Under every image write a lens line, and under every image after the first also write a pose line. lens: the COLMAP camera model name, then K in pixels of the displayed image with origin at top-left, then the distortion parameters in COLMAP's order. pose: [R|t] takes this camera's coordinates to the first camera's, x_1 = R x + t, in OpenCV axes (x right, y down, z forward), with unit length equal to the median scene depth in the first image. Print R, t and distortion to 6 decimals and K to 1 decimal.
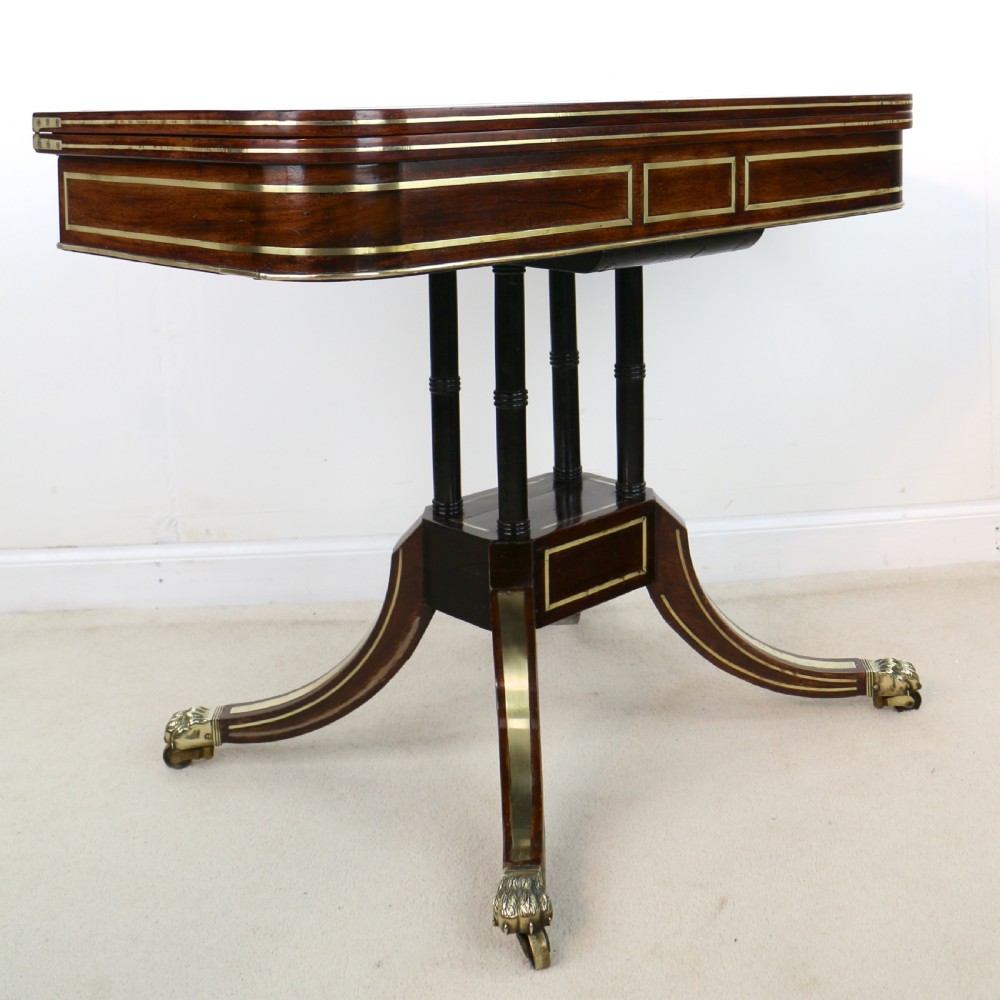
lens RADIAL K [[1448.0, 0, 541.2], [0, 1448.0, 181.2], [0, 0, 1]] dist [-0.165229, 0.103054]
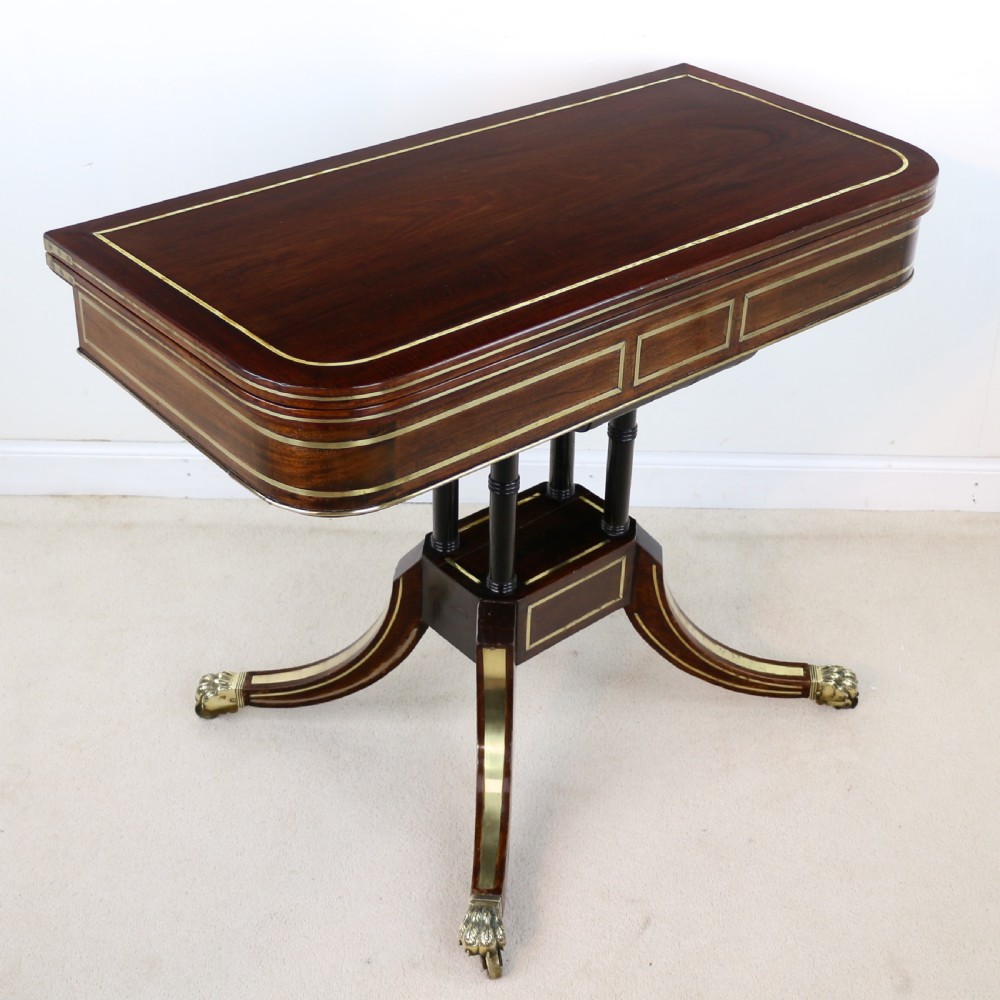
lens RADIAL K [[1531.5, 0, 541.9], [0, 1531.5, 429.9], [0, 0, 1]] dist [-0.174859, 0.105731]
pose [[0.997179, 0.072725, -0.018603, 0.025312], [-0.056557, 0.890816, 0.450830, -0.397719], [0.049359, -0.448506, 0.892416, -0.003180]]
